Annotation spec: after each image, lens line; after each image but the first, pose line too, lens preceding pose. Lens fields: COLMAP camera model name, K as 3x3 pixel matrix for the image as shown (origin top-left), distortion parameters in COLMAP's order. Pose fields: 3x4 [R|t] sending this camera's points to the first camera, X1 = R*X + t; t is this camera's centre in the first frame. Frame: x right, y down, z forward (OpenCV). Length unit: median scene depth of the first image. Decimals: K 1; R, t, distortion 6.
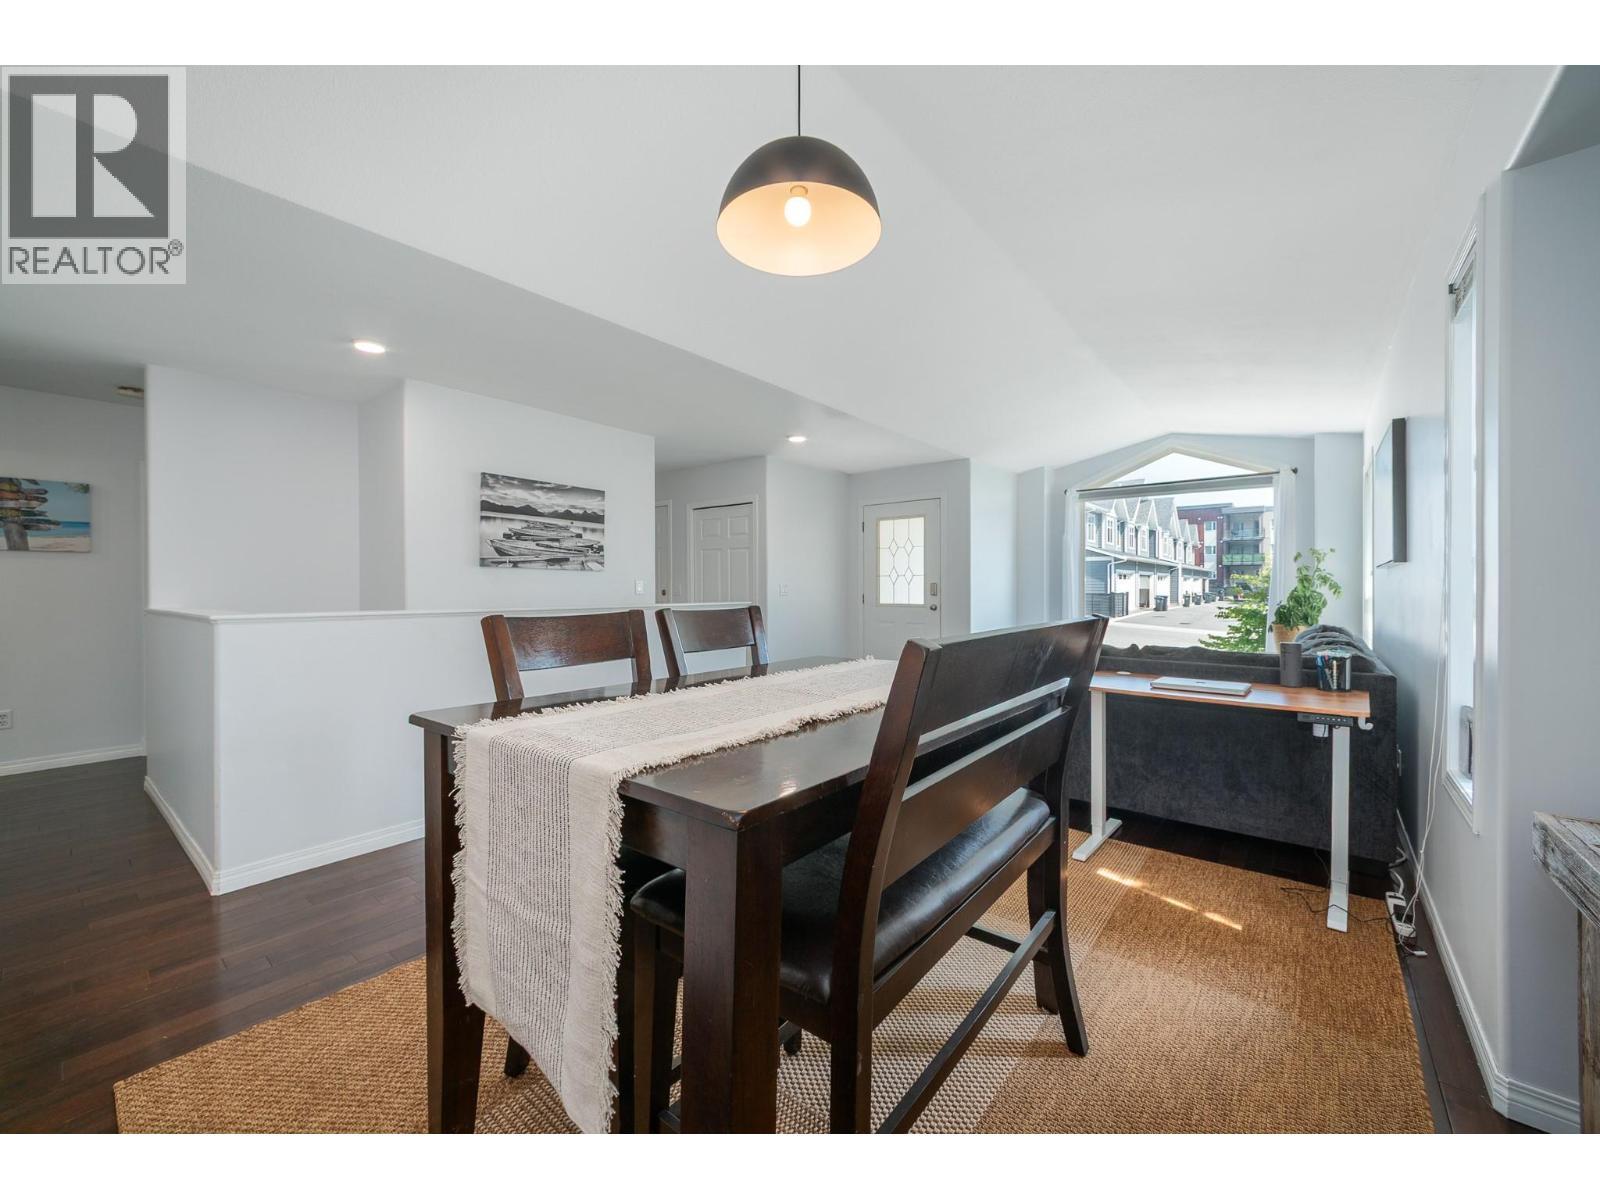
lens RADIAL K [[639.7, 0, 792.5], [0, 639.7, 591.0], [0, 0, 1]] dist [0.002241, 0.000035]
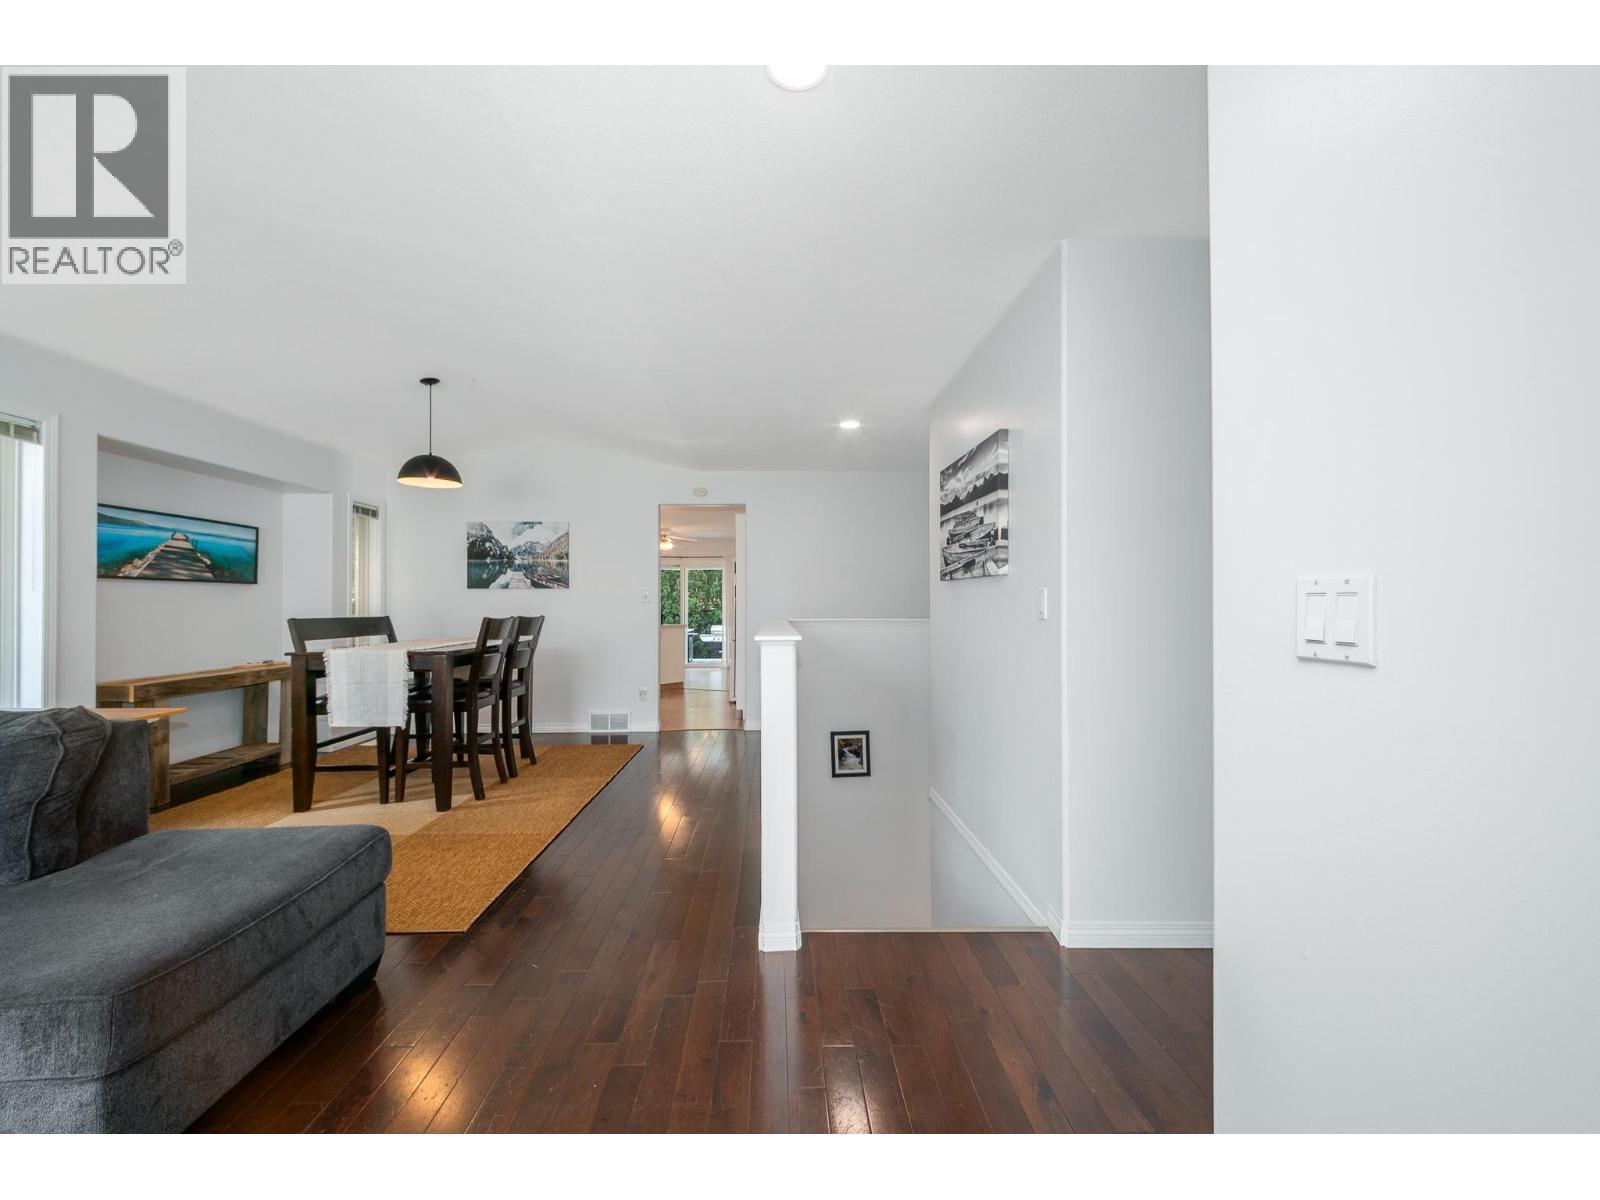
lens RADIAL K [[639.7, 0, 789.8], [0, 639.7, 597.6], [0, 0, 1]] dist [0.002241, 0.000035]
pose [[-0.763182, -0.005359, -0.646162, 0.157534], [-0.003639, 0.999985, -0.003995, -0.006404], [0.646174, -0.000697, -0.763190, 1.000969]]
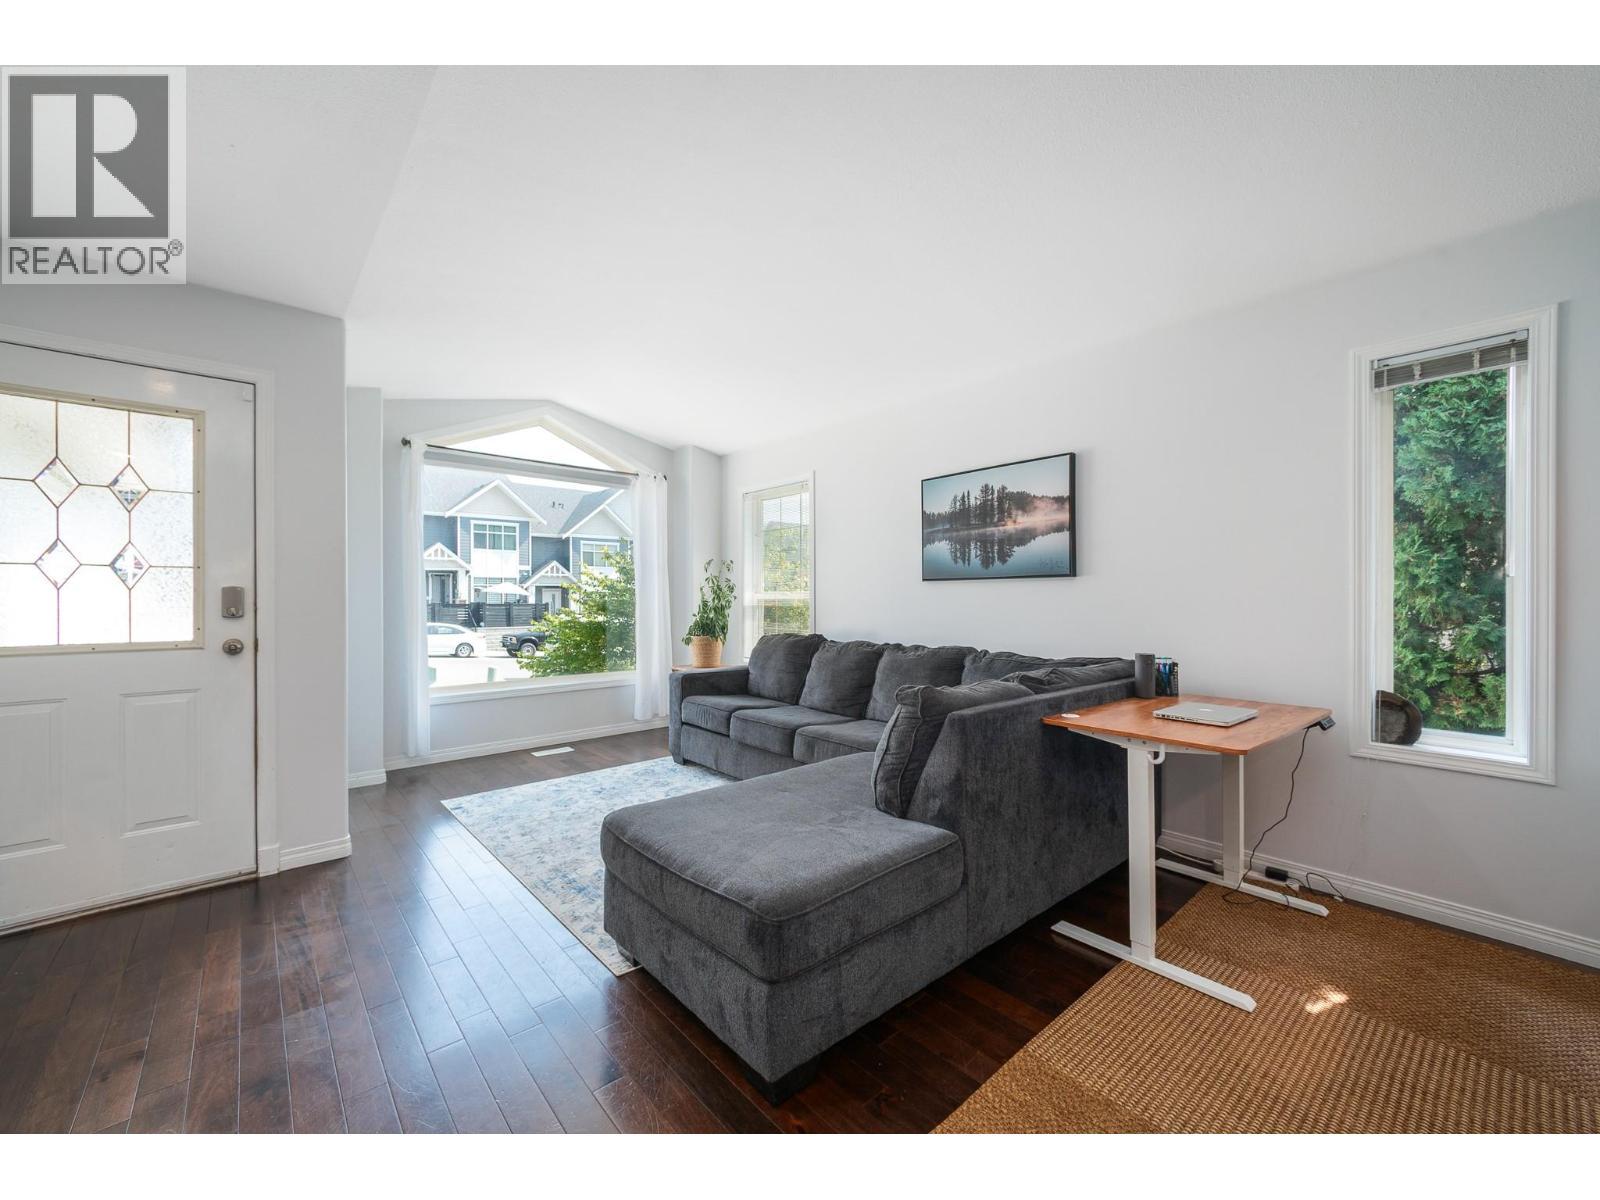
lens RADIAL K [[639.7, 0, 793.7], [0, 639.7, 603.2], [0, 0, 1]] dist [0.002241, 0.000035]
pose [[0.174655, -0.008314, 0.984595, -0.119357], [0.008753, 0.999938, 0.006891, -0.001940], [-0.984591, 0.007415, 0.174717, 0.576969]]
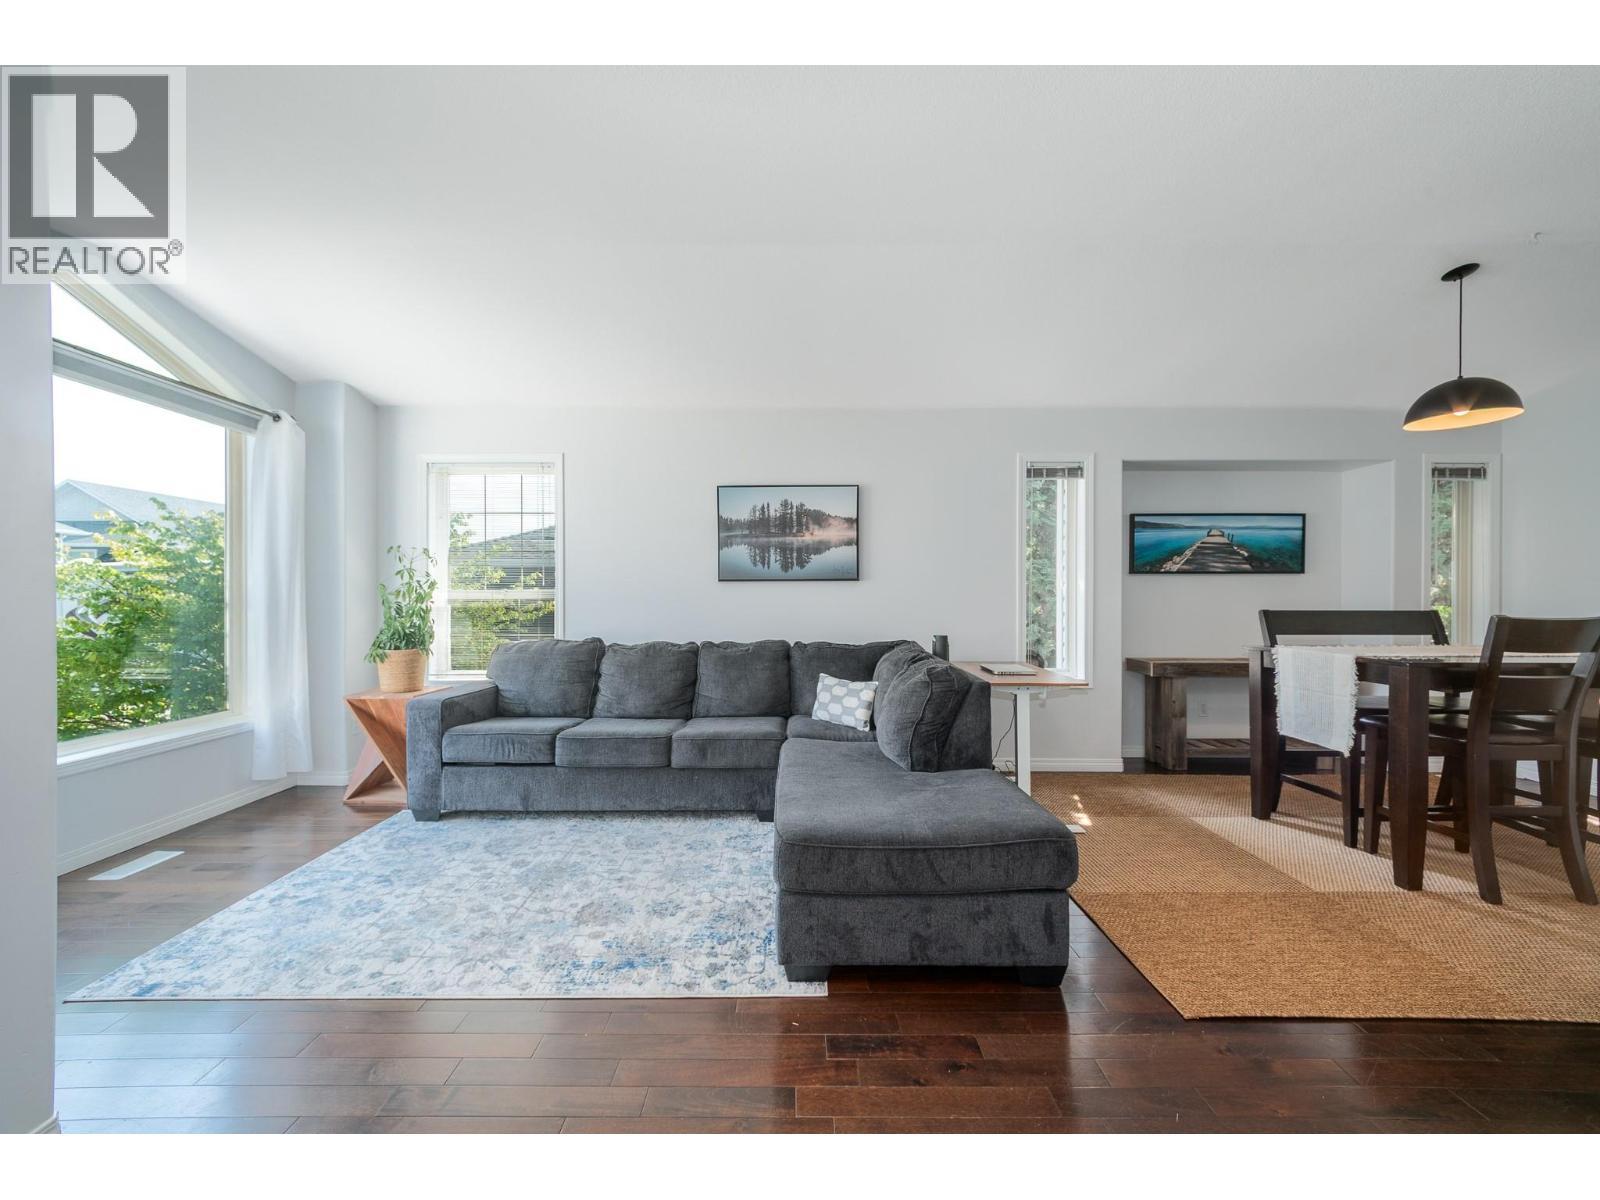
lens RADIAL K [[639.7, 0, 804.0], [0, 639.7, 600.9], [0, 0, 1]] dist [0.002241, 0.000035]
pose [[-0.635106, -0.003039, 0.772419, -0.050567], [0.008341, 0.999907, 0.010792, -0.004744], [-0.772380, 0.013297, -0.635021, 0.908920]]
